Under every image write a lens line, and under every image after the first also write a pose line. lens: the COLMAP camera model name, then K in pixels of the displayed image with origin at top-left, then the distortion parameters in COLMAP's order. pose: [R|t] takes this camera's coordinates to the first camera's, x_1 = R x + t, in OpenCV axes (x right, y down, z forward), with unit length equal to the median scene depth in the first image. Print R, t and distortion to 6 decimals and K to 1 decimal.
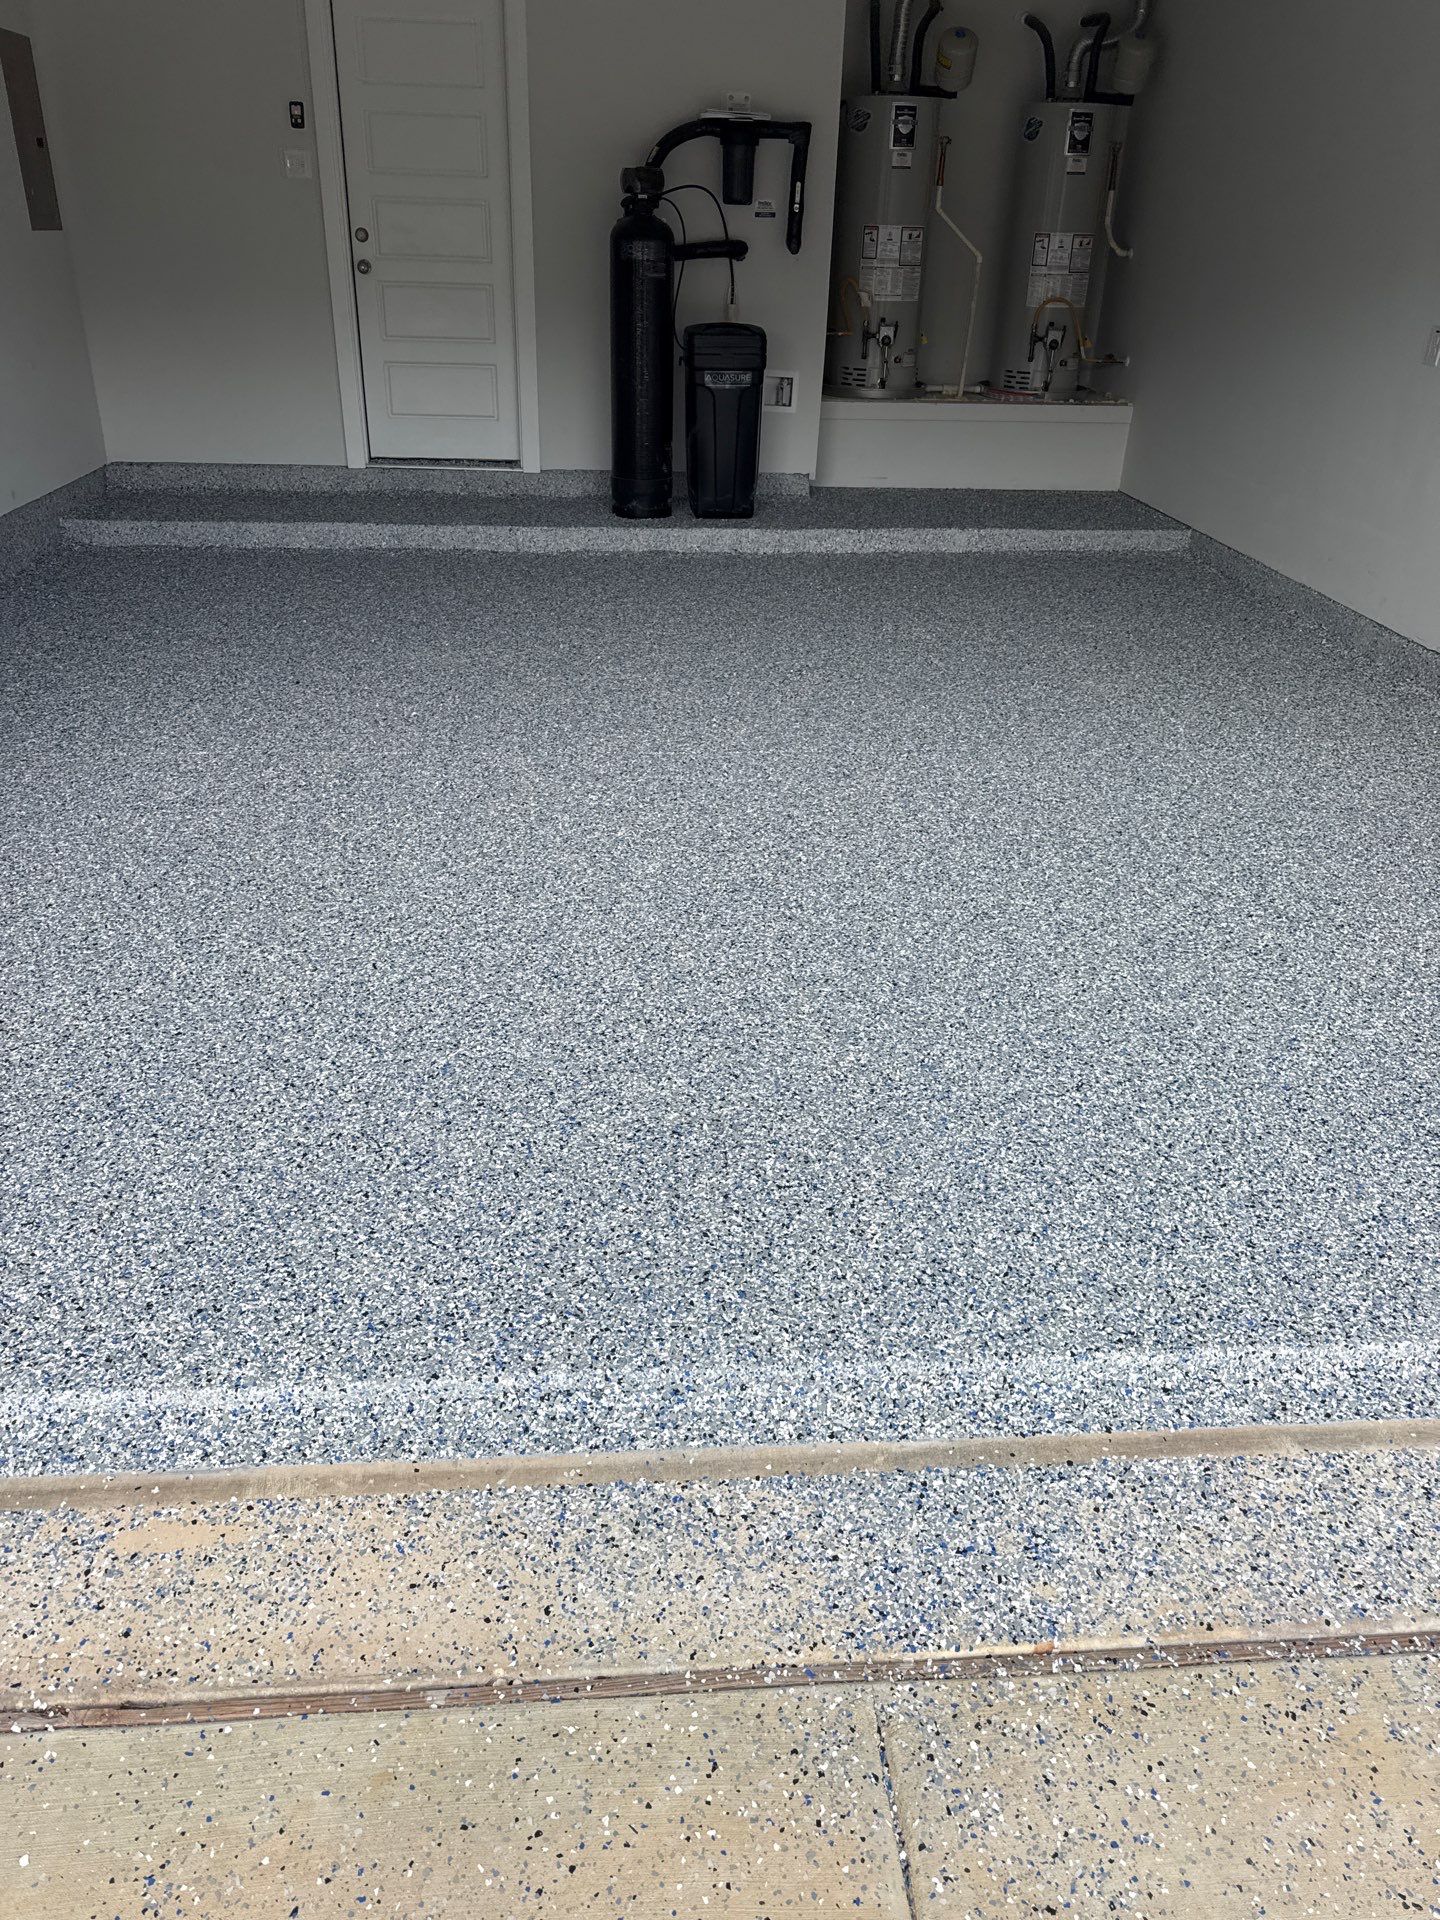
lens RADIAL K [[1362.8, 0, 709.7], [0, 1362.8, 951.6], [0, 0, 1]] dist [0.027657, -0.034400]
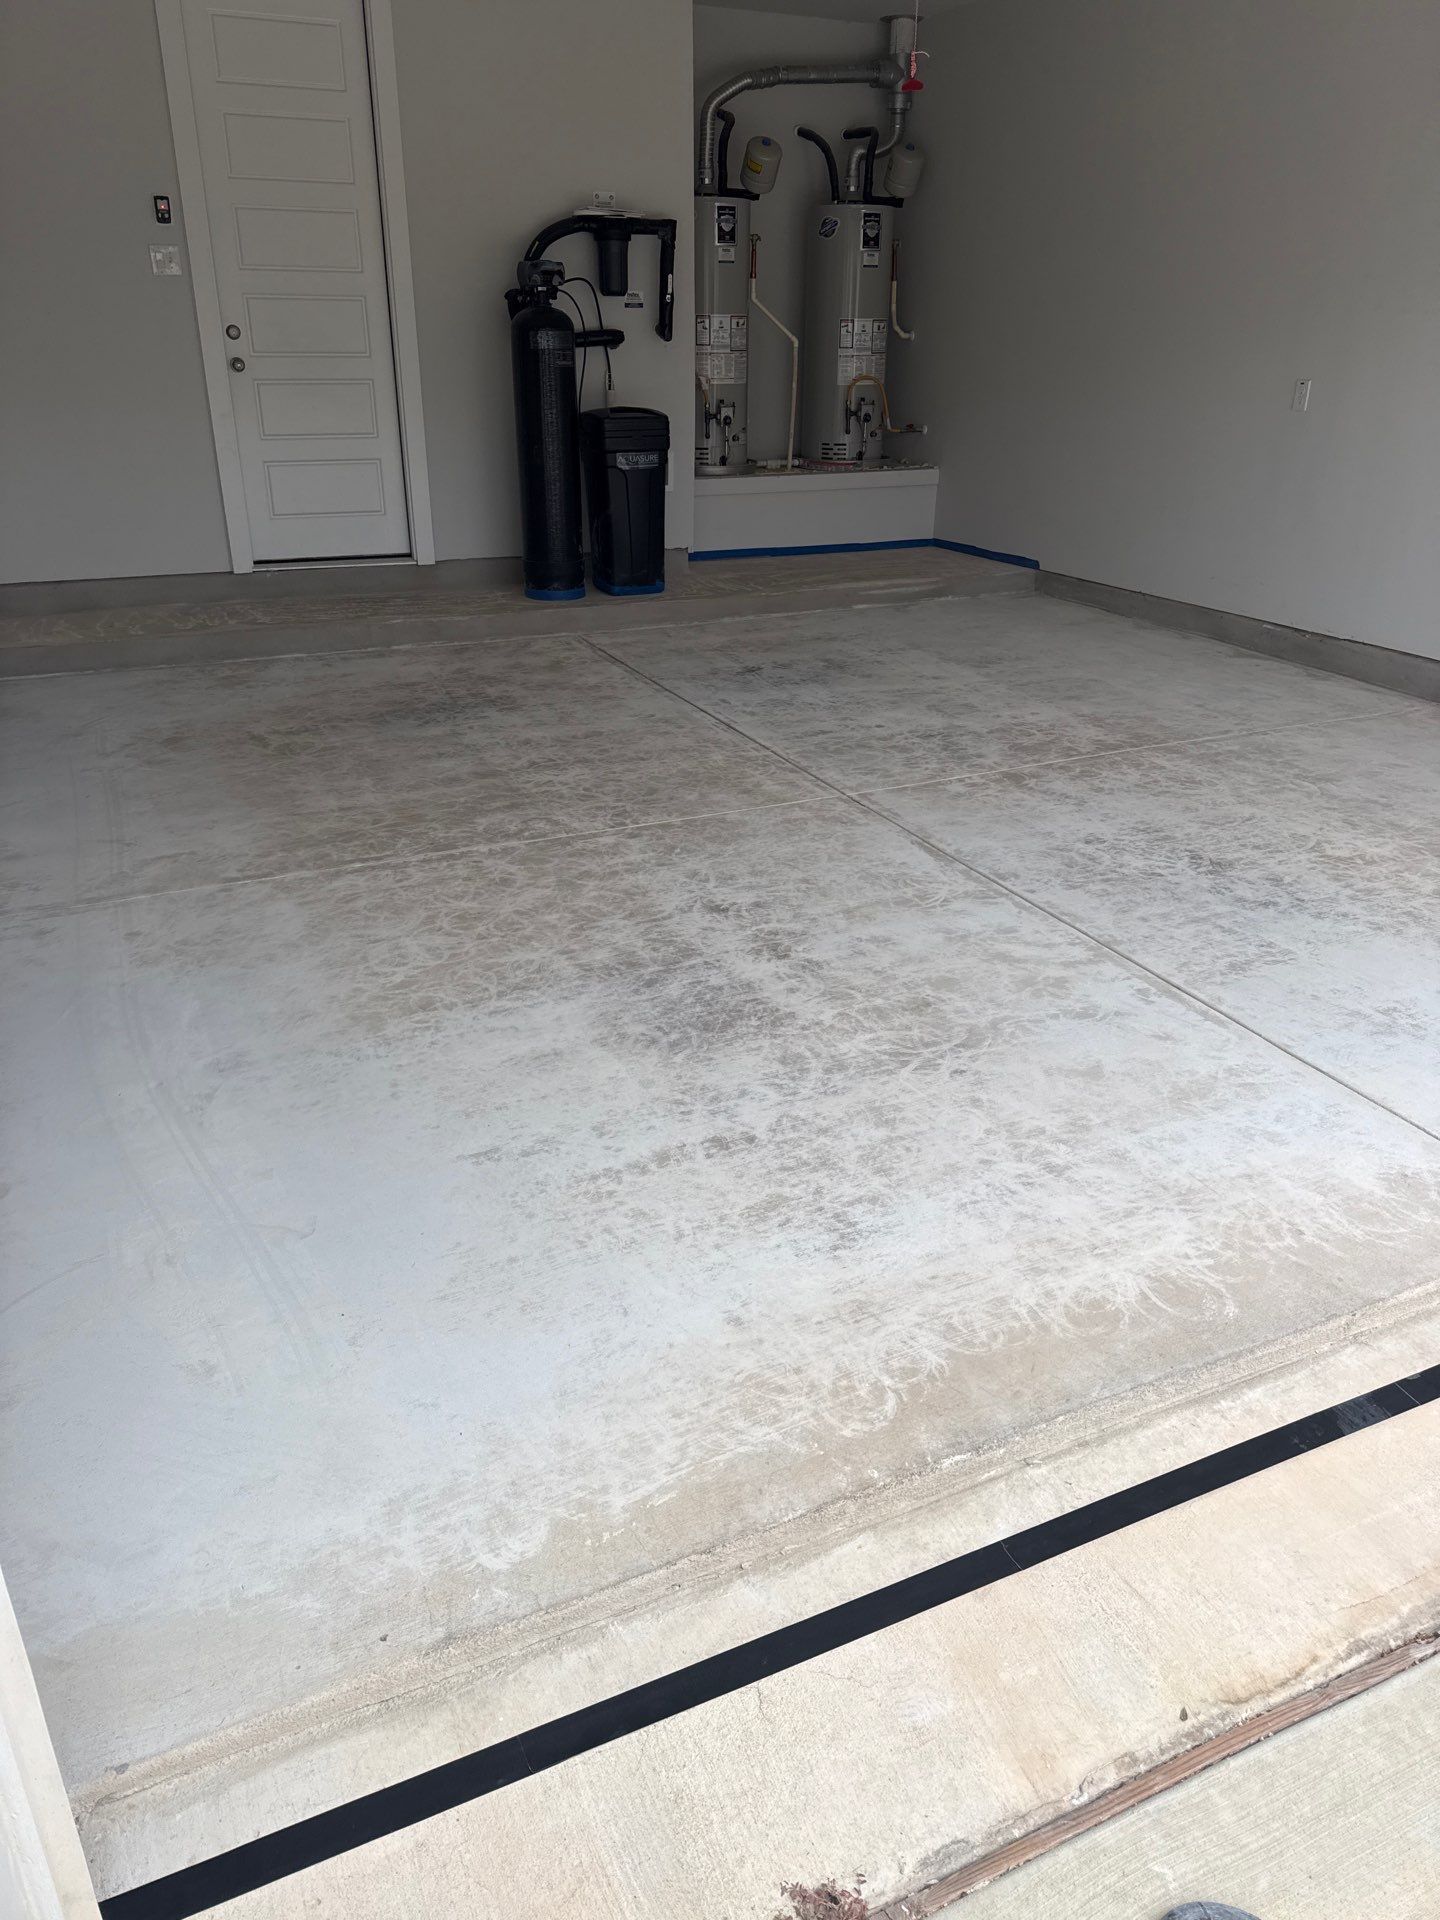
lens RADIAL K [[1362.8, 0, 737.8], [0, 1362.8, 960.3], [0, 0, 1]] dist [0.027657, -0.034400]
pose [[0.933972, -0.166218, 0.316335, -0.292282], [0.183371, 0.982725, -0.025028, -0.005431], [-0.306711, 0.081382, 0.948317, 0.023974]]
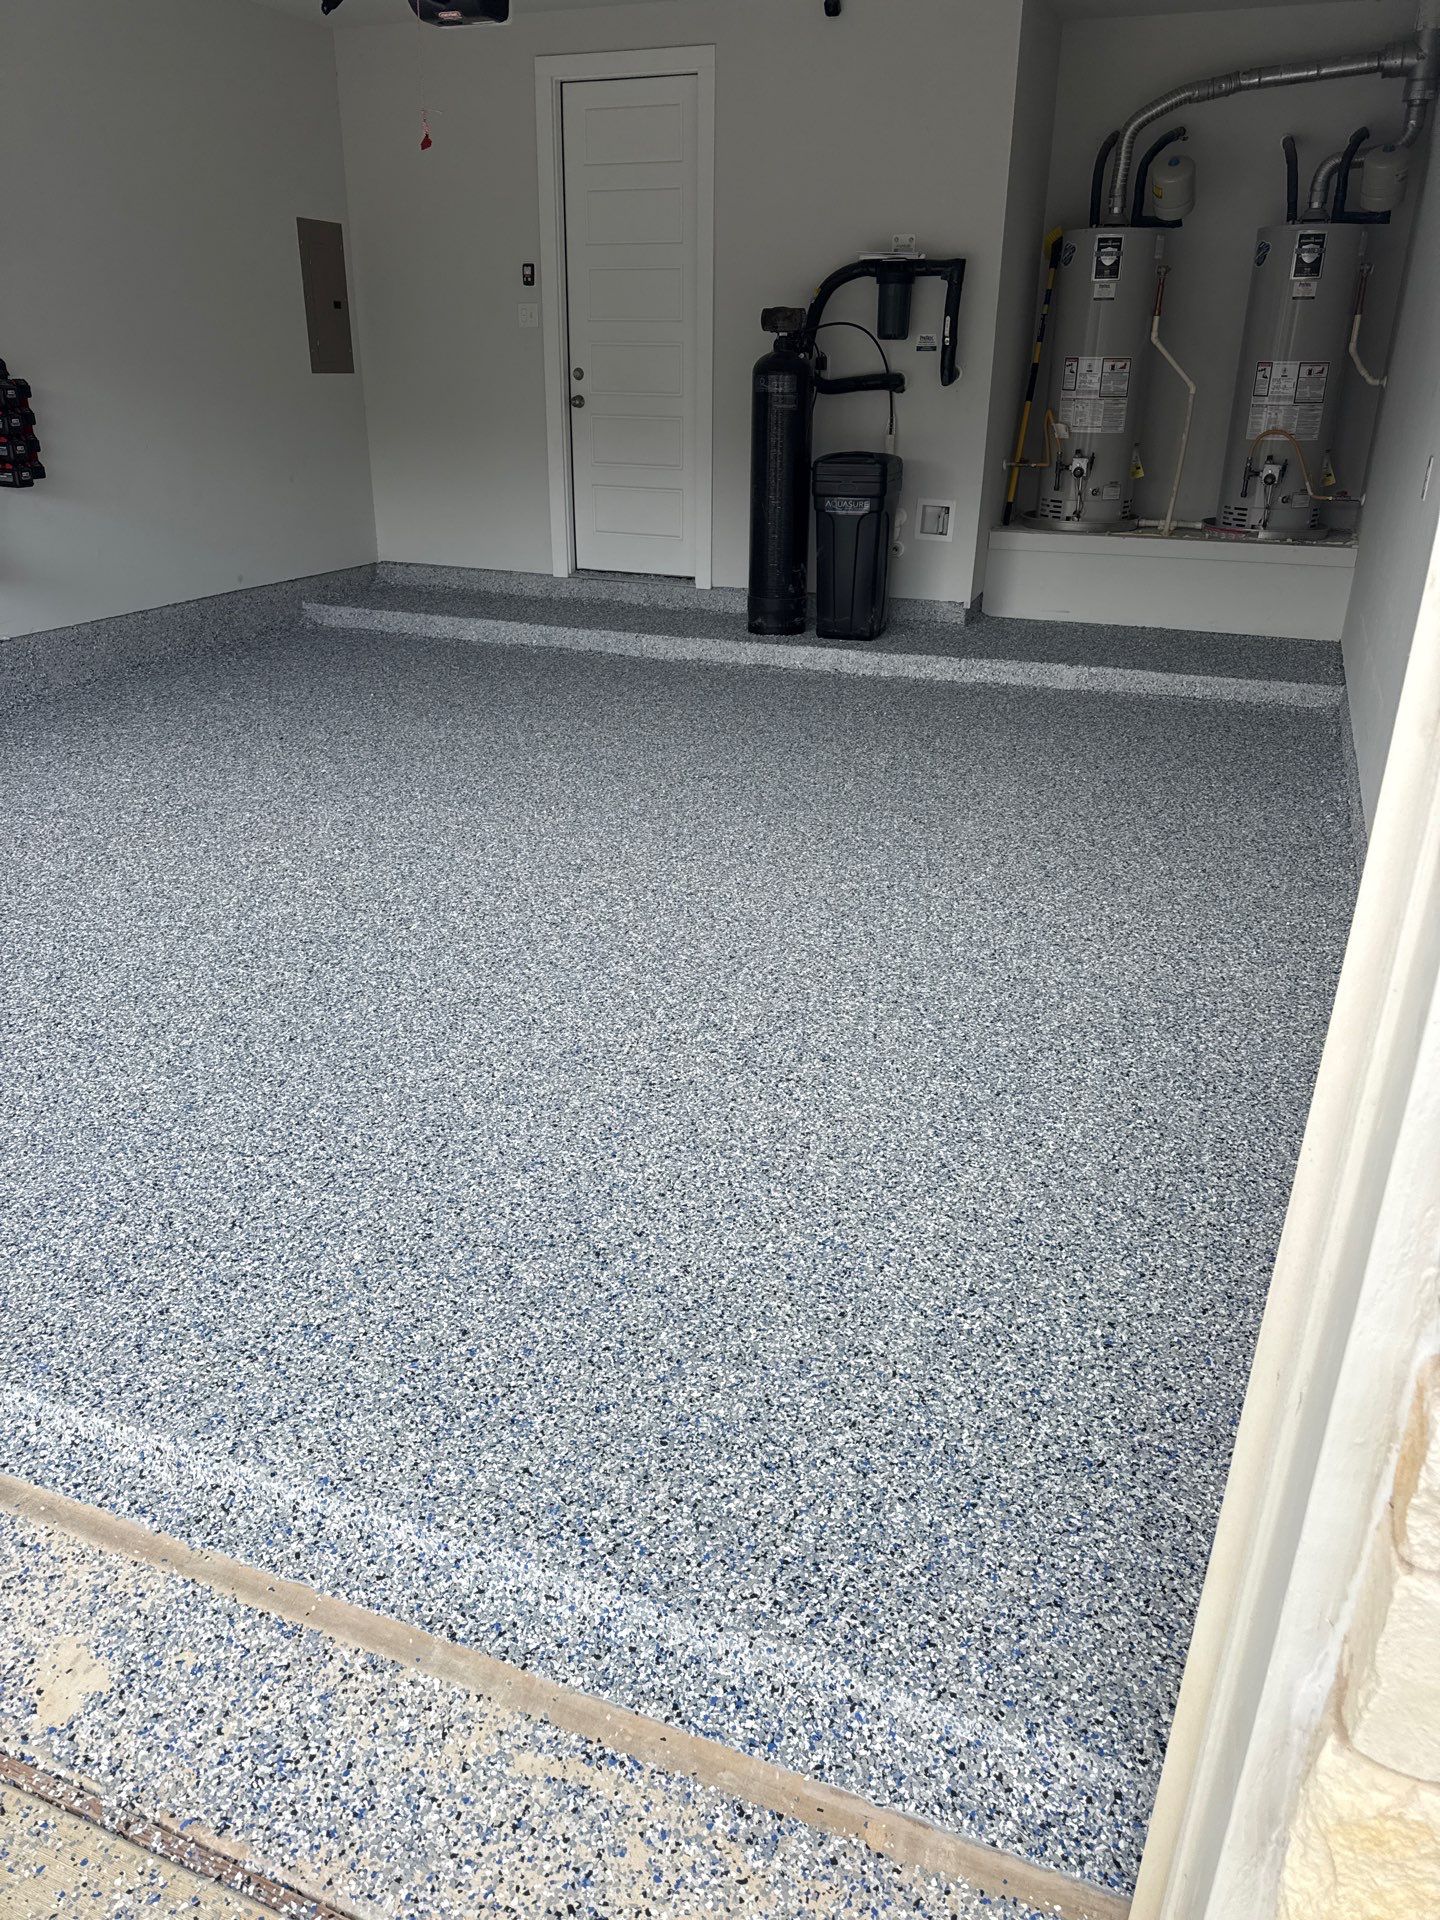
lens RADIAL K [[1362.8, 0, 713.7], [0, 1362.8, 952.9], [0, 0, 1]] dist [0.027657, -0.034400]
pose [[0.896944, 0.159217, -0.412483, 0.376672], [-0.195389, 0.979611, -0.046747, -0.024254], [0.396630, 0.122524, 0.909765, 0.074194]]
